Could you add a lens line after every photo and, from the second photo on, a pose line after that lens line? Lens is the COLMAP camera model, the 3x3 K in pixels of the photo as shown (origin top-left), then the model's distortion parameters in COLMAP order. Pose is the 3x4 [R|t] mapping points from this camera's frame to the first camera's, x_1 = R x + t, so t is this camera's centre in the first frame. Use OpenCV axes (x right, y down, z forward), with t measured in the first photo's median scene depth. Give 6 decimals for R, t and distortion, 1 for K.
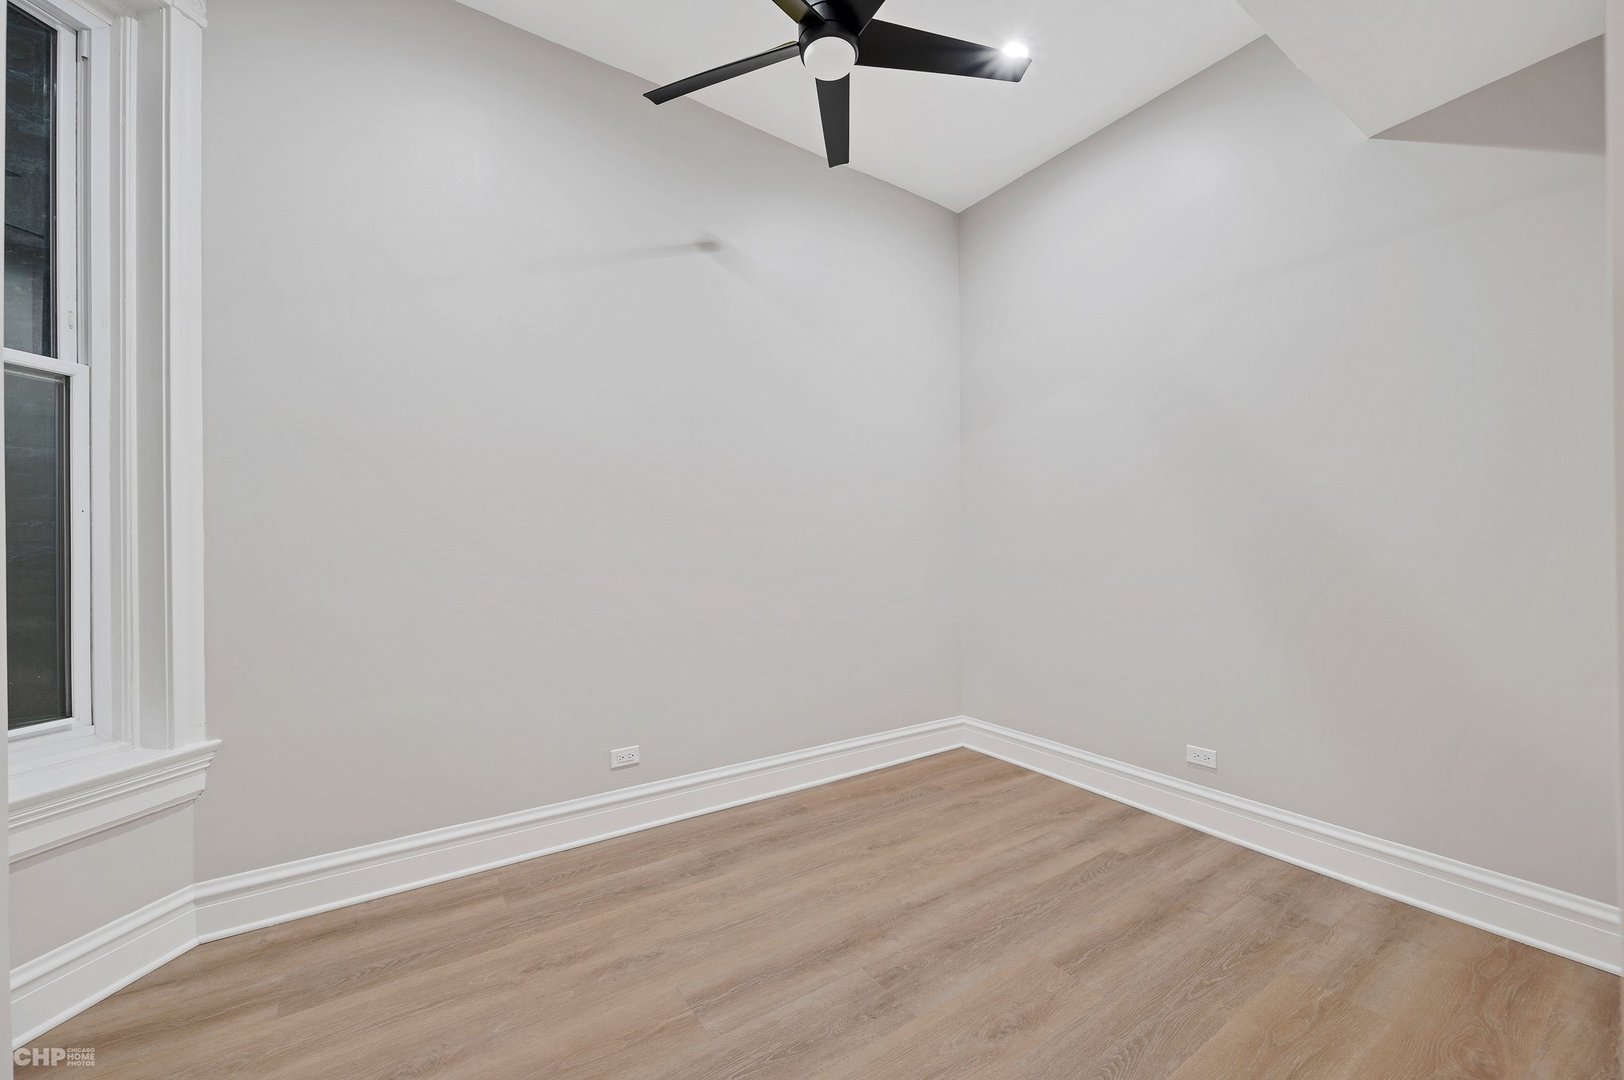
lens RADIAL K [[645.8, 0, 821.2], [0, 645.8, 553.3], [0, 0, 1]] dist [-0.003634, 0.000555]
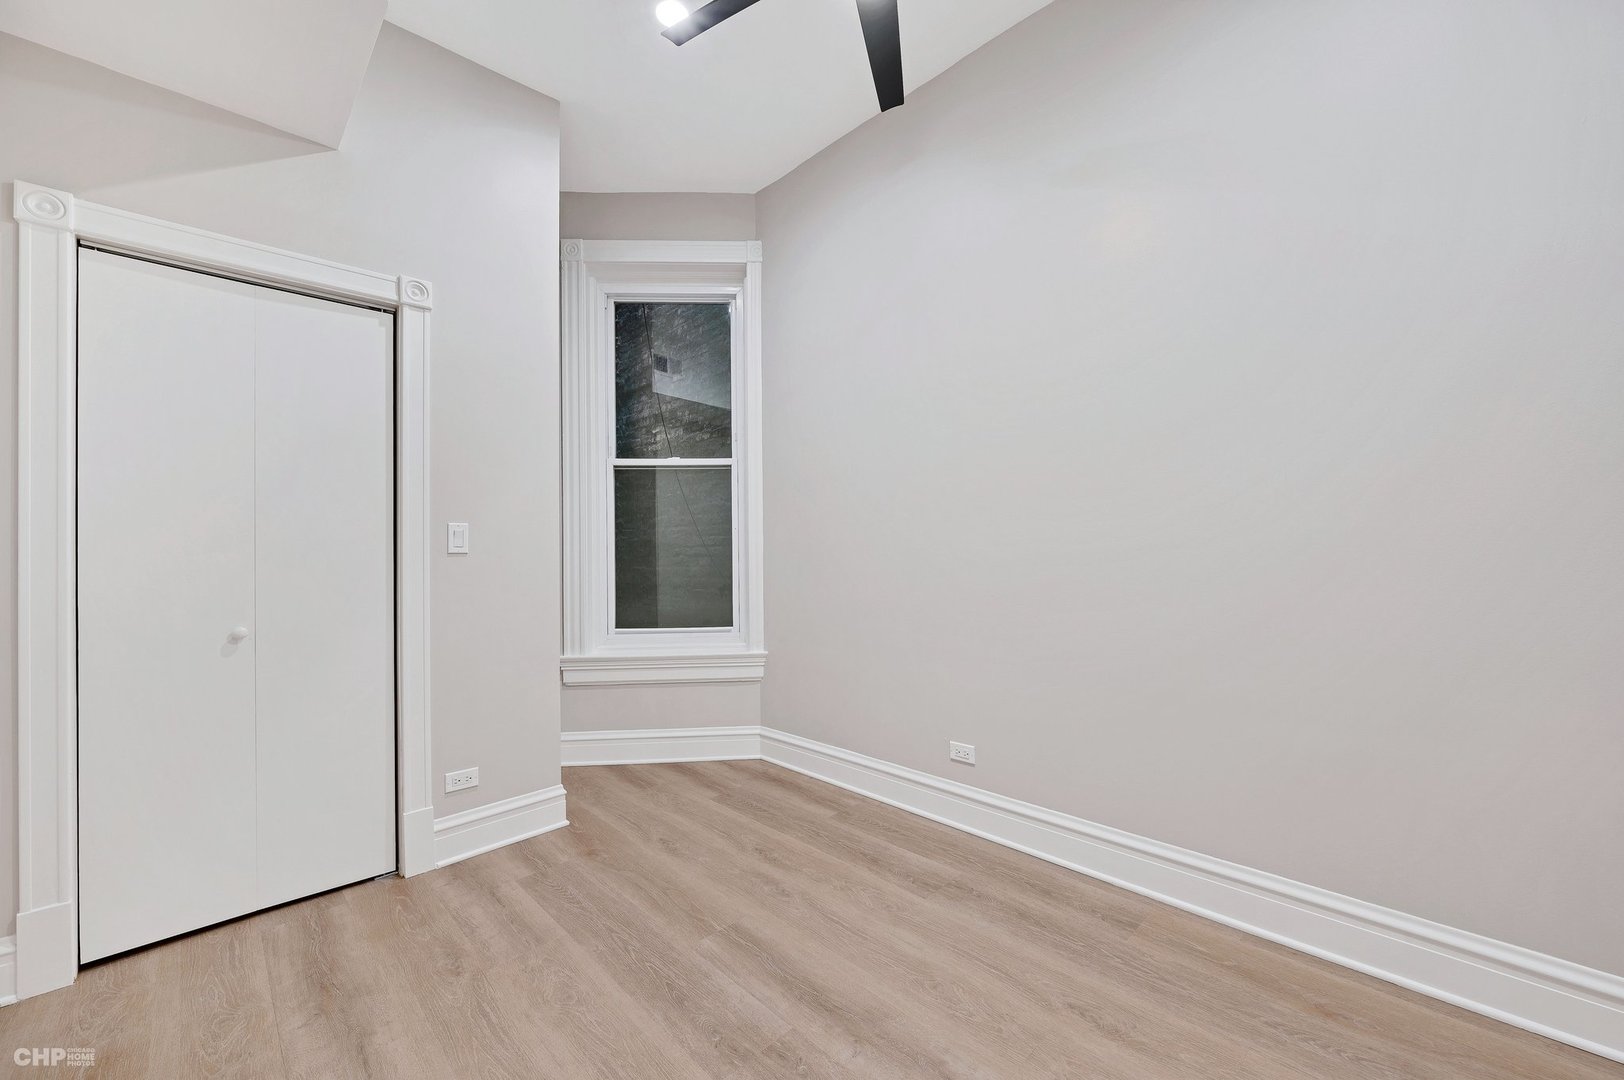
lens RADIAL K [[645.8, 0, 816.2], [0, 645.8, 545.0], [0, 0, 1]] dist [-0.003634, 0.000555]
pose [[0.156337, -0.006325, -0.987684, 0.874557], [0.005556, 0.999969, -0.005524, 0.002802], [0.987688, -0.004624, 0.156367, 0.851438]]
